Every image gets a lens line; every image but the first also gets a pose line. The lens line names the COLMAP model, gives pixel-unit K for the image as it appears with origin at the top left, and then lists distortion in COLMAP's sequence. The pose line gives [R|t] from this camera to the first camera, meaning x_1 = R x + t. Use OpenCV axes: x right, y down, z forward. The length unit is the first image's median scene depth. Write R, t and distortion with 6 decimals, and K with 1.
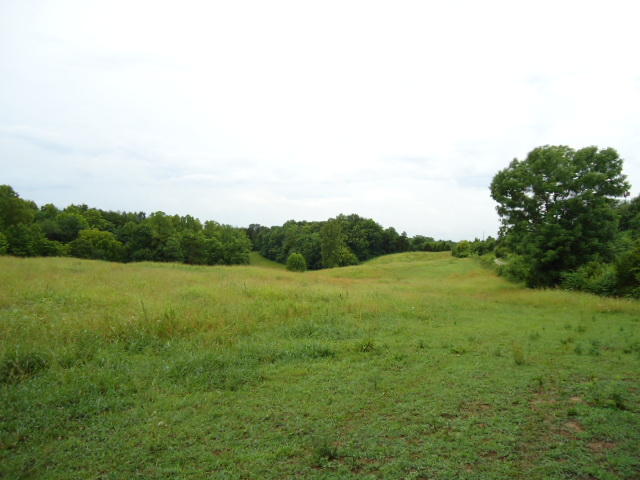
lens RADIAL K [[464.4, 0, 319.8], [0, 464.4, 240.5], [0, 0, 1]] dist [-0.025204, 0.017267]
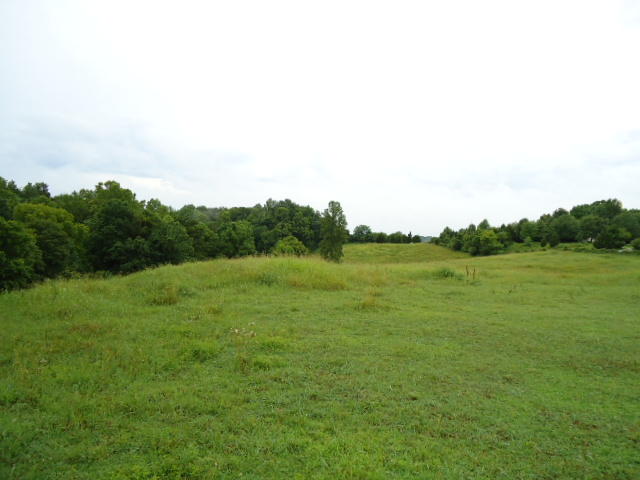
lens RADIAL K [[464.4, 0, 318.1], [0, 464.4, 240.1], [0, 0, 1]] dist [-0.025204, 0.017267]
pose [[0.926428, 0.003713, 0.376454, -0.259229], [-0.011058, 0.999788, 0.017353, 0.004632], [-0.376310, -0.020239, 0.926273, 0.226201]]
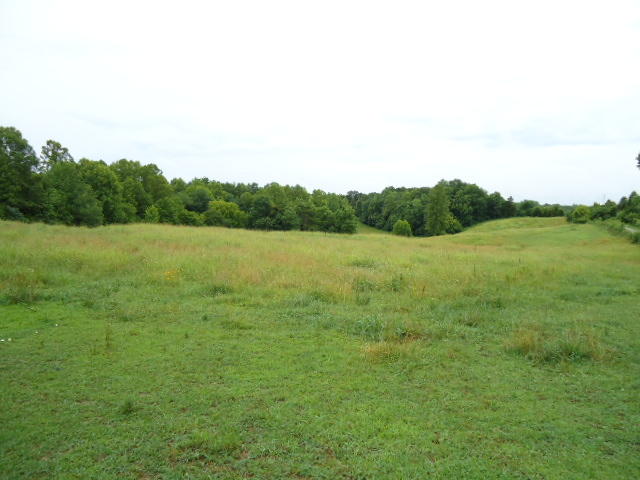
lens RADIAL K [[464.4, 0, 317.3], [0, 464.4, 239.8], [0, 0, 1]] dist [-0.025204, 0.017267]
pose [[0.980342, -0.000724, -0.197306, -0.028311], [0.014911, 0.997405, 0.070429, -0.003641], [0.196743, -0.071987, 0.977809, -0.034316]]
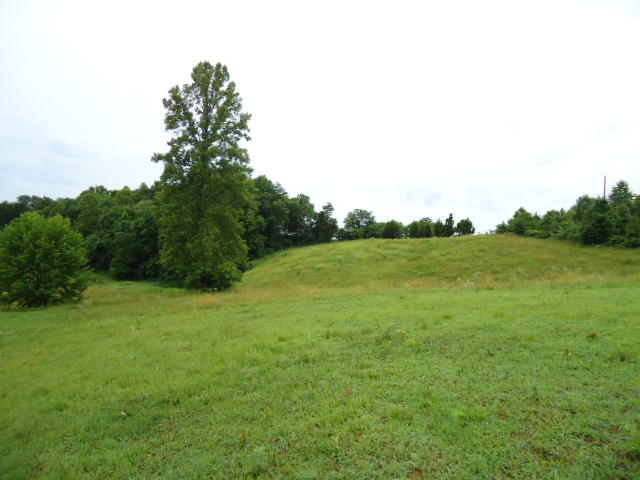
lens RADIAL K [[464.4, 0, 325.0], [0, 464.4, 235.9], [0, 0, 1]] dist [-0.025204, 0.017267]
pose [[0.936744, 0.020627, 0.349407, -0.000770], [-0.013279, 0.999638, -0.023413, 0.036556], [-0.349763, 0.017292, 0.936679, 0.653939]]
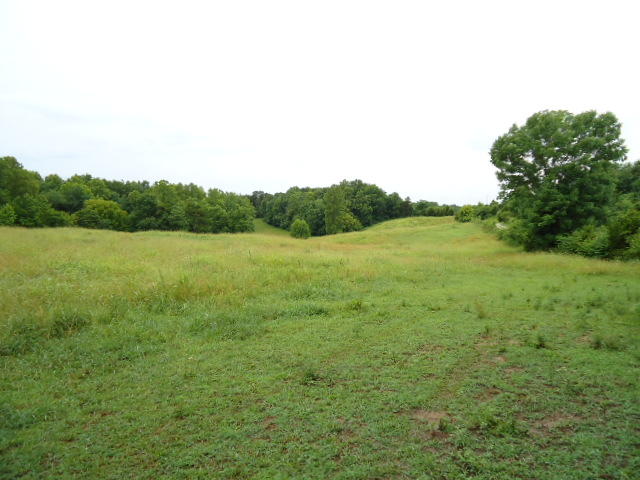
lens RADIAL K [[464.4, 0, 319.7], [0, 464.4, 239.3], [0, 0, 1]] dist [-0.025204, 0.017267]
pose [[0.999866, -0.013374, -0.009404, 0.000687], [0.014002, 0.997433, 0.070220, -0.000646], [0.008441, -0.070343, 0.997487, -0.005101]]
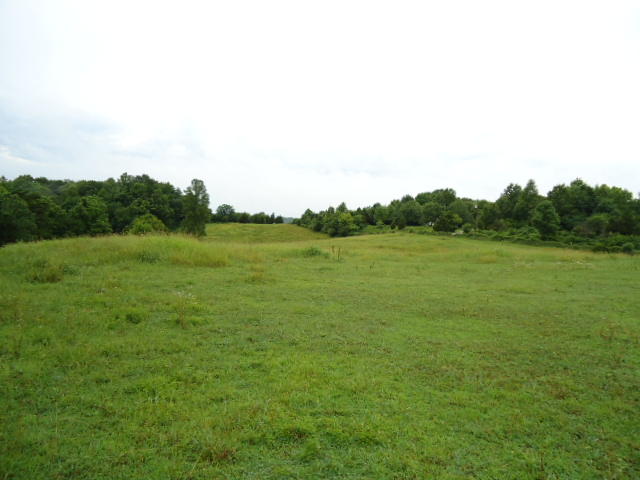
lens RADIAL K [[464.4, 0, 320.7], [0, 464.4, 242.0], [0, 0, 1]] dist [-0.025204, 0.017267]
pose [[0.773297, -0.007881, 0.633995, -0.264875], [-0.036620, 0.997698, 0.057068, 0.004514], [-0.632986, -0.067347, 0.771228, 0.222288]]
